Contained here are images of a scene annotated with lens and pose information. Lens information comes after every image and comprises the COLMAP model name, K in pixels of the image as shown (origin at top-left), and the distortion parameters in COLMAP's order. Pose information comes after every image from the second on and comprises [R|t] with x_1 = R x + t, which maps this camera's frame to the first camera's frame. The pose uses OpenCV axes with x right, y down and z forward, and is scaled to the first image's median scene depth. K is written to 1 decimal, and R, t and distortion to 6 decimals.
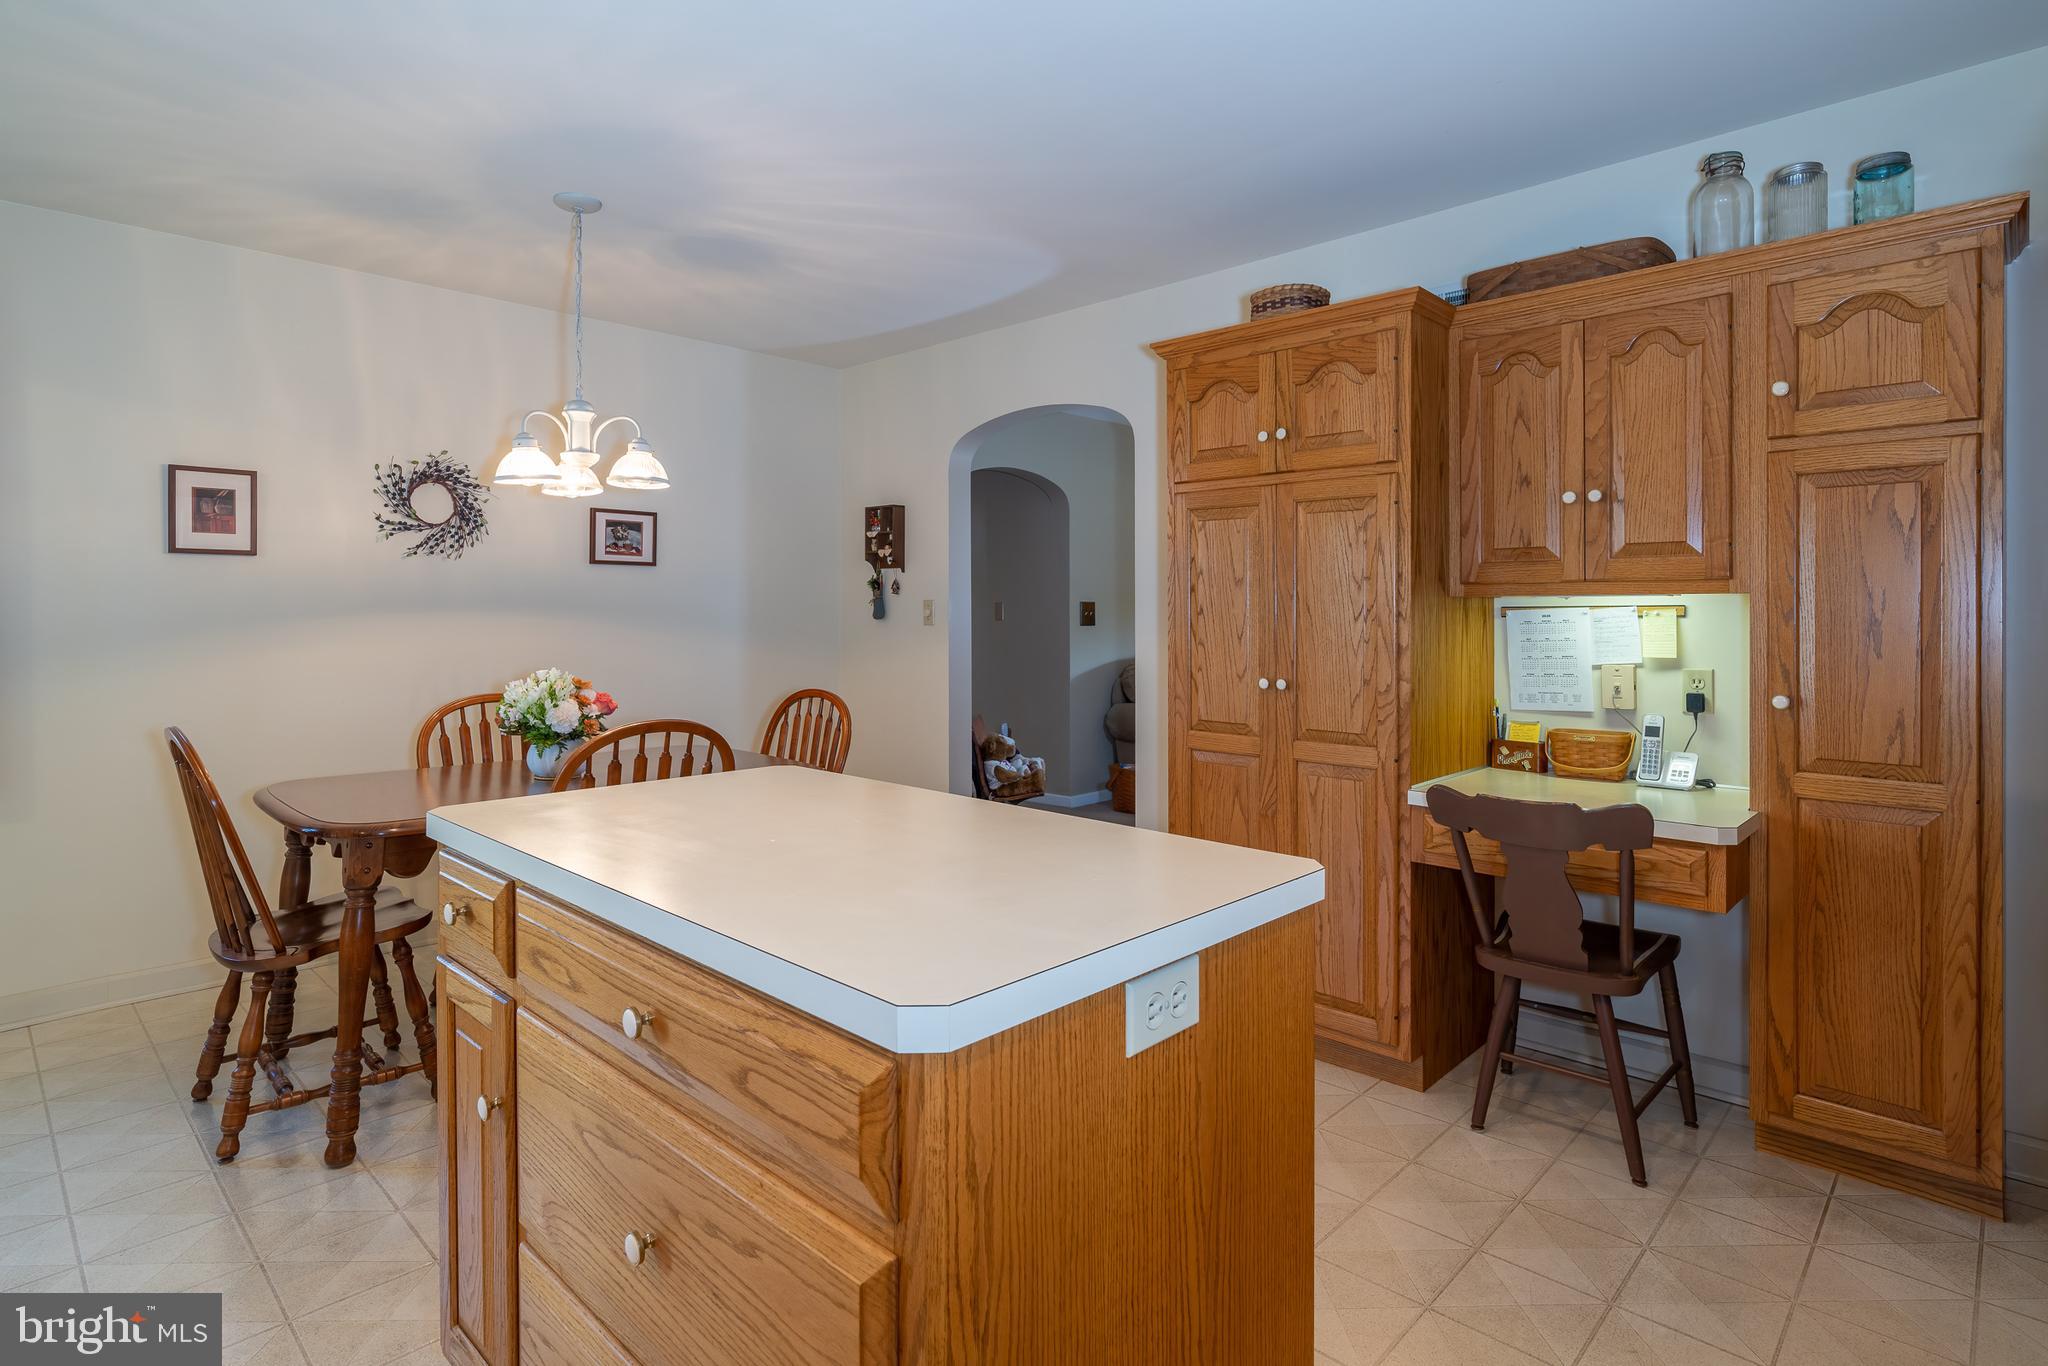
lens RADIAL K [[1053.6, 0, 1018.1], [0, 1053.6, 623.4], [0, 0, 1]] dist [-0.002165, 0.000528]
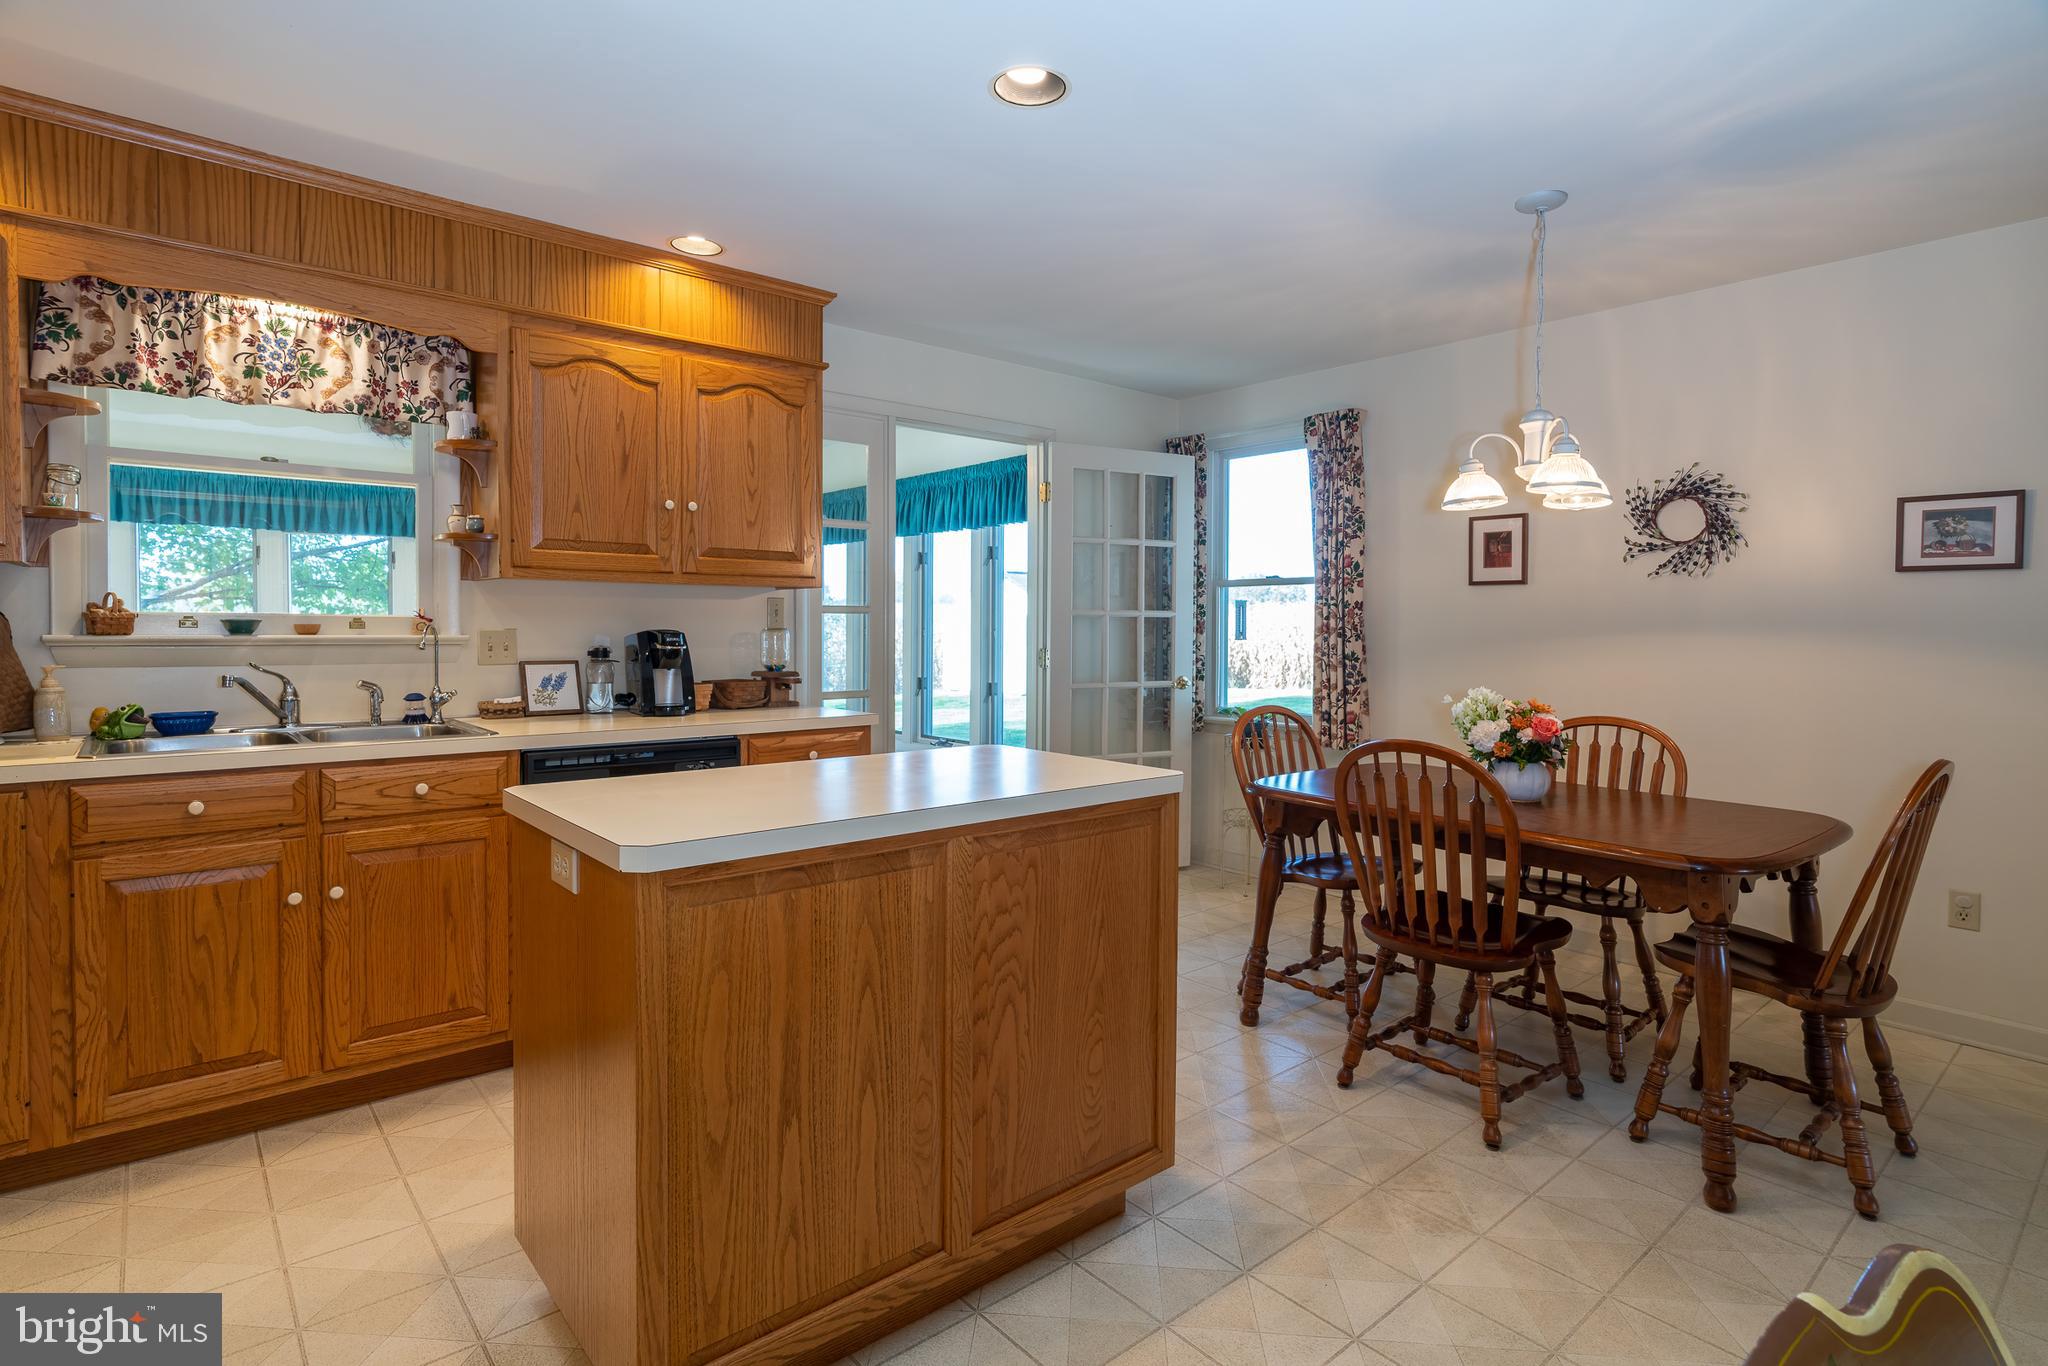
lens RADIAL K [[1026.4, 0, 1023.4], [0, 1026.4, 634.5], [0, 0, 1]] dist [-0.001345, 0.000102]
pose [[-0.090960, 0.005869, -0.995837, 0.565527], [-0.020582, 0.999758, 0.007772, -0.006045], [0.995642, 0.021203, -0.090817, 0.641203]]
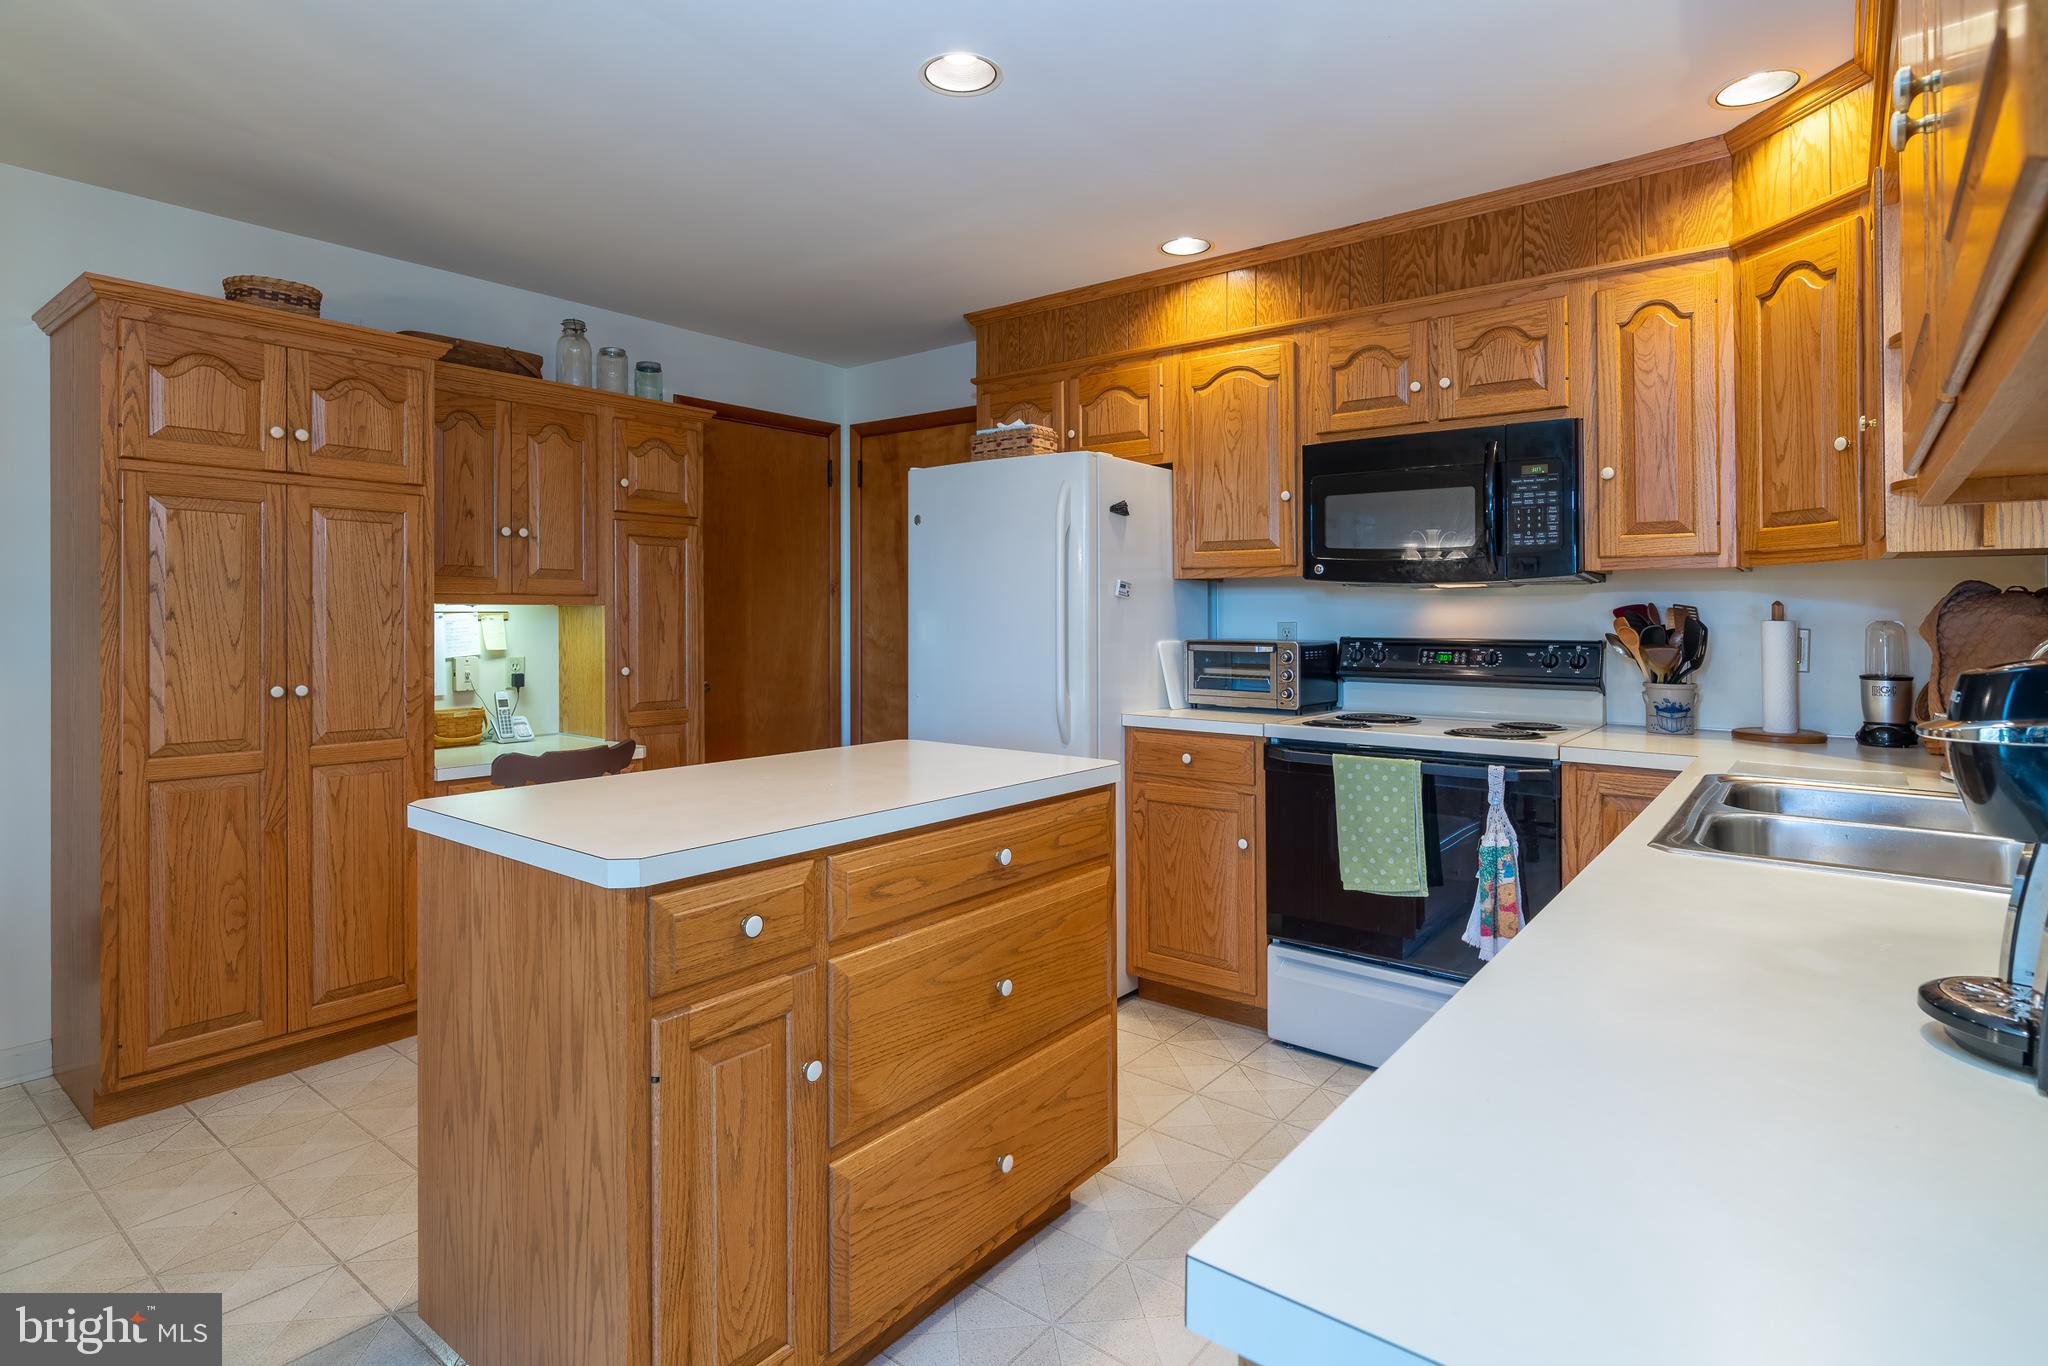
lens RADIAL K [[1053.6, 0, 1018.1], [0, 1053.6, 623.4], [0, 0, 1]] dist [-0.002165, 0.000528]
pose [[-0.096945, -0.005474, 0.995275, -0.752885], [0.009219, 0.999937, 0.006397, -0.004240], [-0.995247, 0.009795, -0.096888, 0.413247]]
